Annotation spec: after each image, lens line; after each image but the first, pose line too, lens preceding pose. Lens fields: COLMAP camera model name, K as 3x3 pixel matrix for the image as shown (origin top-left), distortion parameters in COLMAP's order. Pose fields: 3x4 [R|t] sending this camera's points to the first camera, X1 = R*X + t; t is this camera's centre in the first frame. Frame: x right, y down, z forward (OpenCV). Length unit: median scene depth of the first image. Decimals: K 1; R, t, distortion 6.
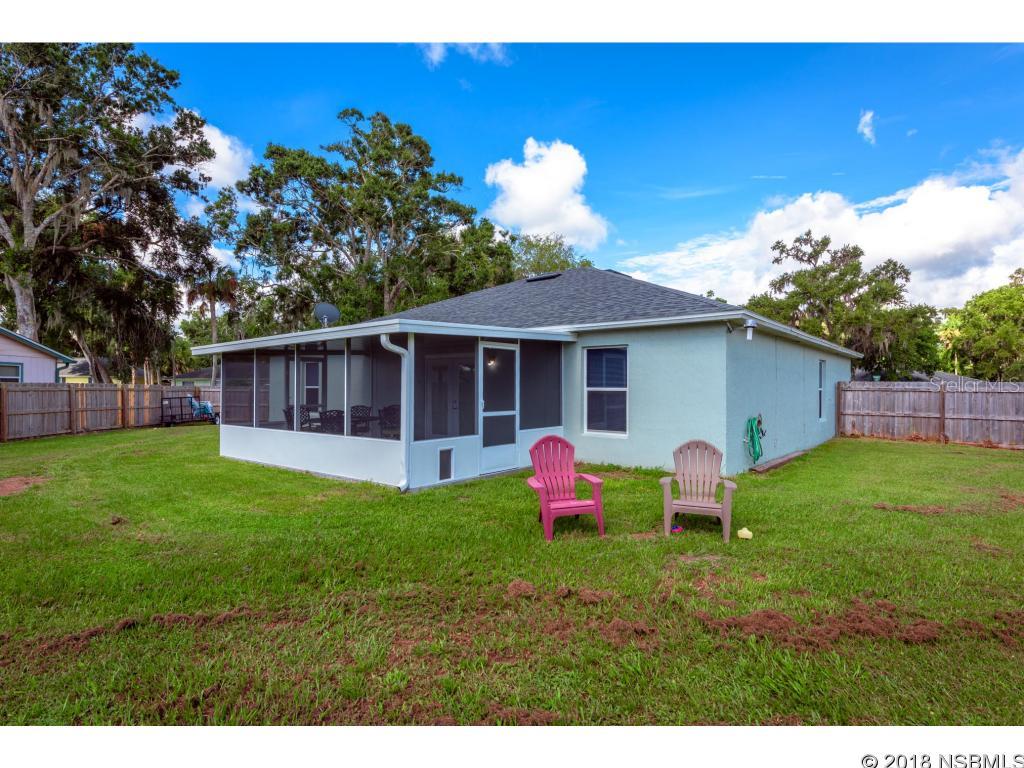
lens RADIAL K [[530.3, 0, 512.0], [0, 530.3, 384.0], [0, 0, 1]] dist [0.000554, -0.001051]
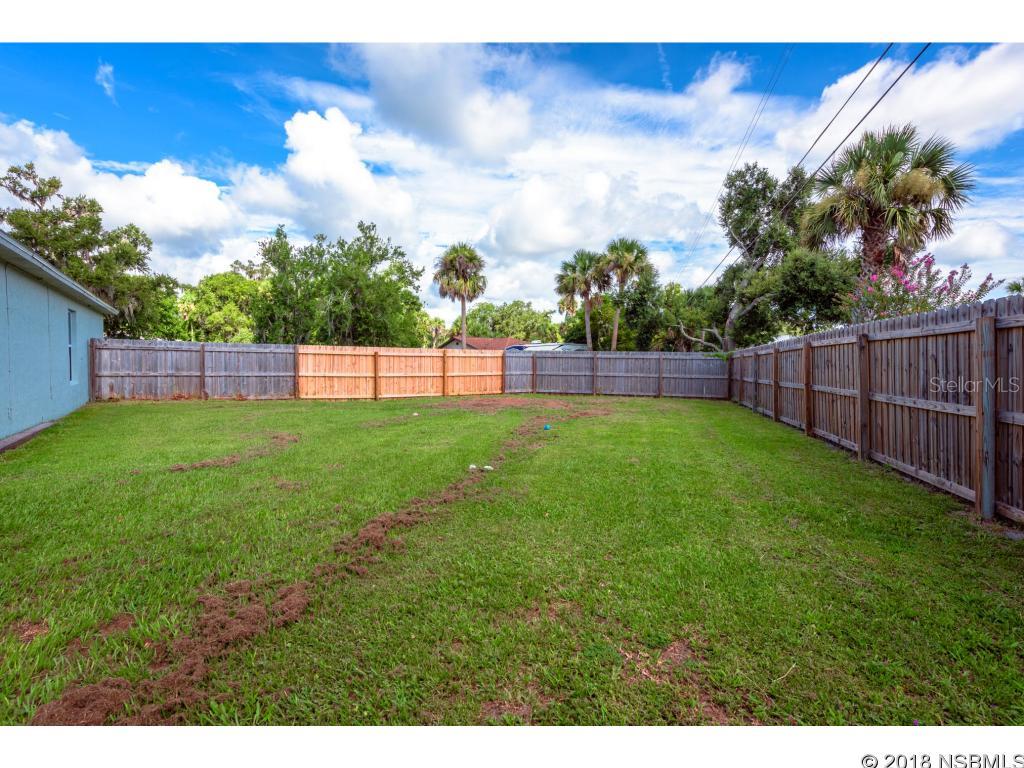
lens RADIAL K [[493.2, 0, 512.0], [0, 493.2, 384.0], [0, 0, 1]] dist [0.002527, -0.000082]
pose [[0.283039, -0.042598, 0.958162, 0.031461], [-0.013641, 0.998733, 0.048431, 0.018366], [-0.959011, -0.026778, 0.282100, 0.099501]]
